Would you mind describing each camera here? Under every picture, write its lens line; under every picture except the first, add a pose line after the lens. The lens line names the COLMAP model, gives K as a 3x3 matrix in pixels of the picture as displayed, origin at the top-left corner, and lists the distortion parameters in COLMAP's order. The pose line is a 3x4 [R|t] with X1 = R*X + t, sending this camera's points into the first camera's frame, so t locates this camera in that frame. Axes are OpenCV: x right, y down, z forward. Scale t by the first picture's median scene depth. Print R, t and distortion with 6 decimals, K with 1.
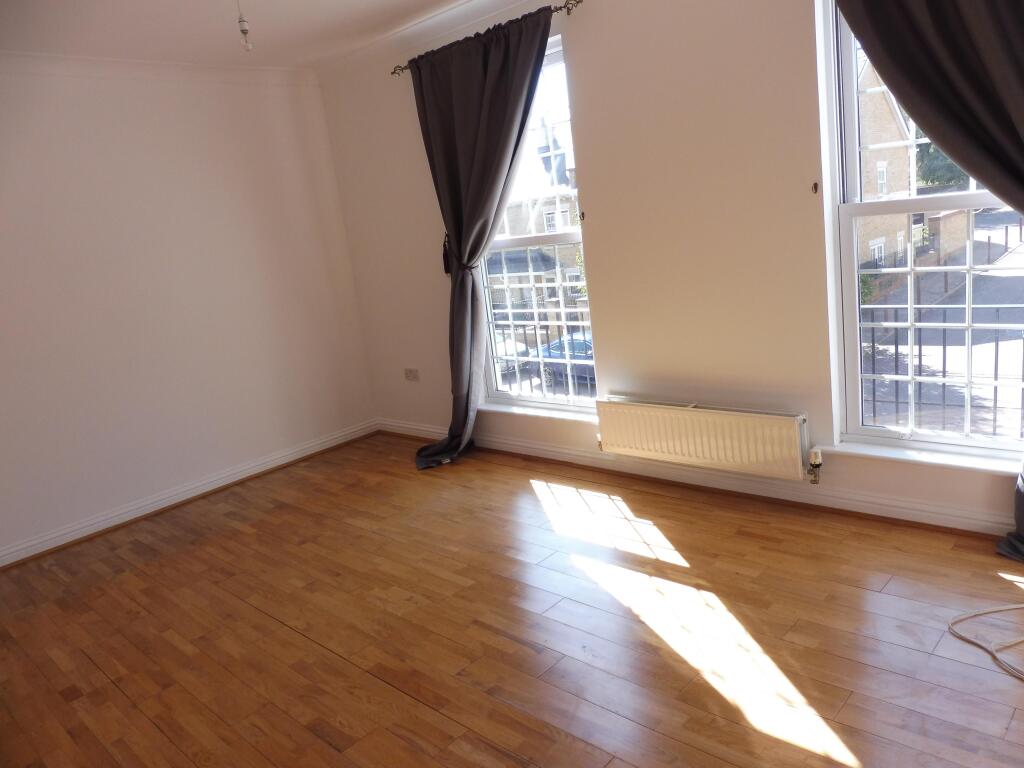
lens RADIAL K [[721.3, 0, 533.9], [0, 721.3, 379.7], [0, 0, 1]] dist [0.005372, -0.003109]
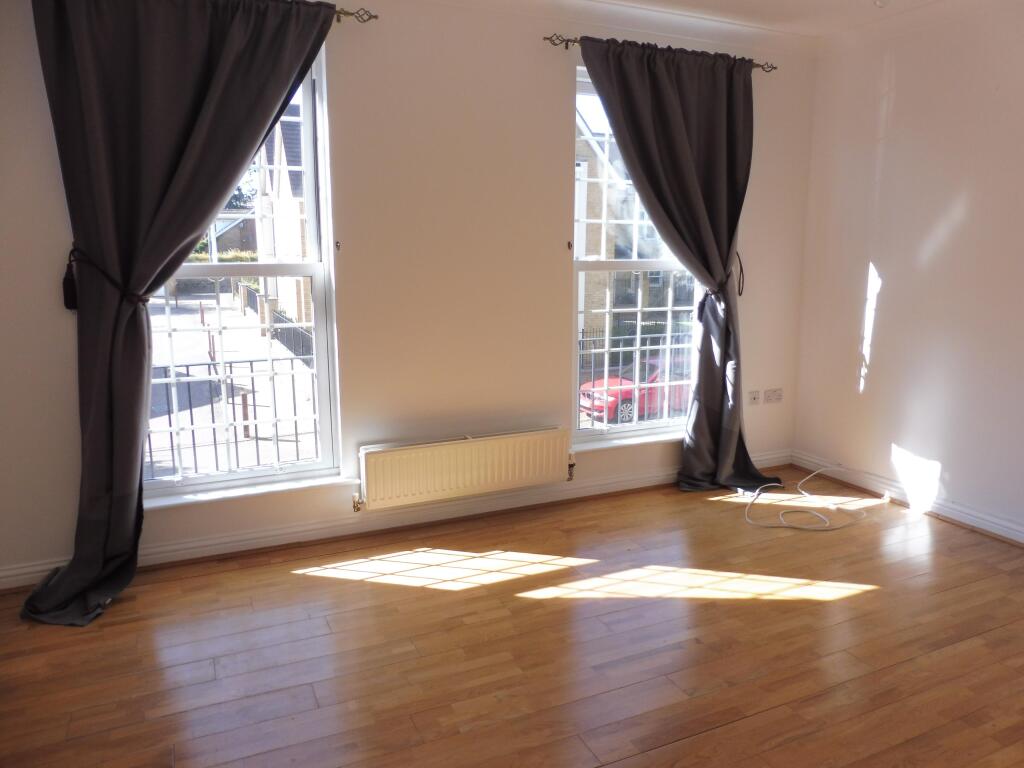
lens RADIAL K [[721.3, 0, 533.9], [0, 721.3, 379.7], [0, 0, 1]] dist [0.005372, -0.003109]
pose [[0.408470, -0.052642, 0.911252, -0.691722], [0.148237, 0.988908, -0.009319, -0.023204], [-0.900654, 0.138888, 0.411743, 0.475045]]
